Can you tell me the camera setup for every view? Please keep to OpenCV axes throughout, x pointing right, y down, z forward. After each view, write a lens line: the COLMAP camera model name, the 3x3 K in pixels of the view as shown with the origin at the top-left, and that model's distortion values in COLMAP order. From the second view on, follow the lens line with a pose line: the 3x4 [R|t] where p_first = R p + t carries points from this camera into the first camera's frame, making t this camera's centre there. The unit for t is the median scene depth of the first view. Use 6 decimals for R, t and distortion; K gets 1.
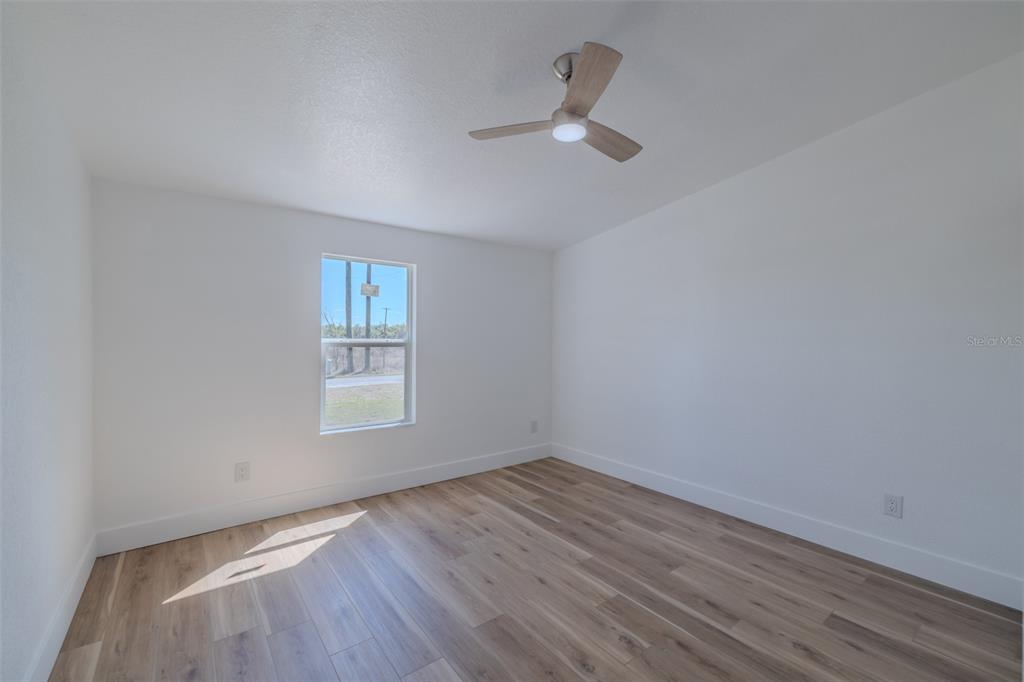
lens RADIAL K [[438.5, 0, 519.5], [0, 438.5, 329.6], [0, 0, 1]] dist [-0.000609, -0.000061]
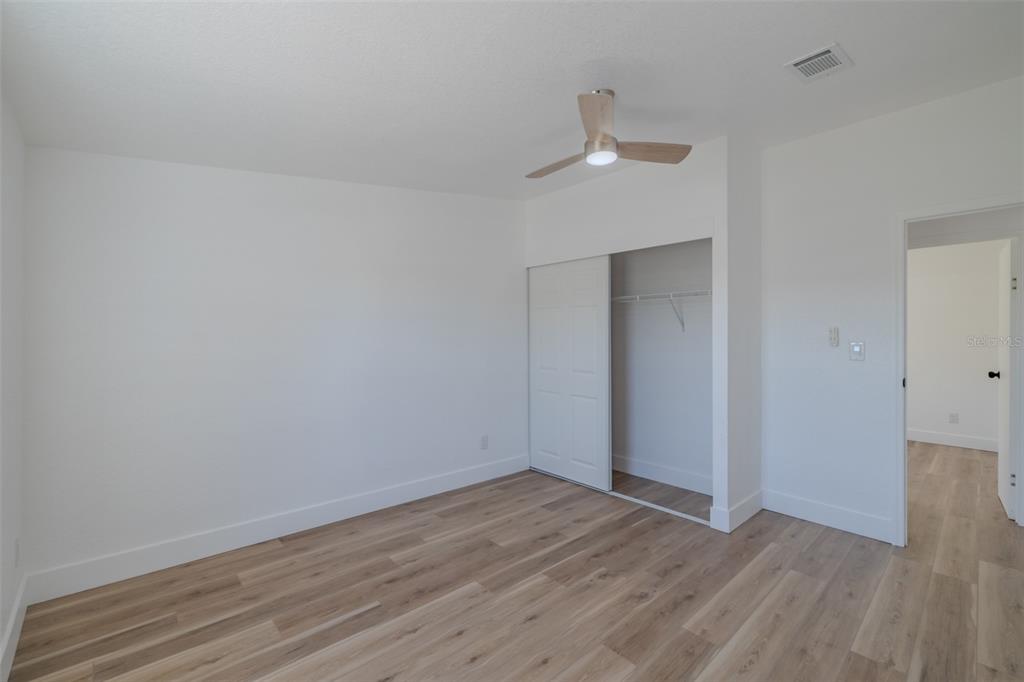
lens RADIAL K [[438.5, 0, 519.5], [0, 438.5, 329.6], [0, 0, 1]] dist [-0.000609, -0.000061]
pose [[-0.100528, 0.016191, 0.994802, -0.699508], [-0.028312, 0.999416, -0.019127, 0.018936], [-0.994531, -0.030088, -0.100011, 0.966971]]
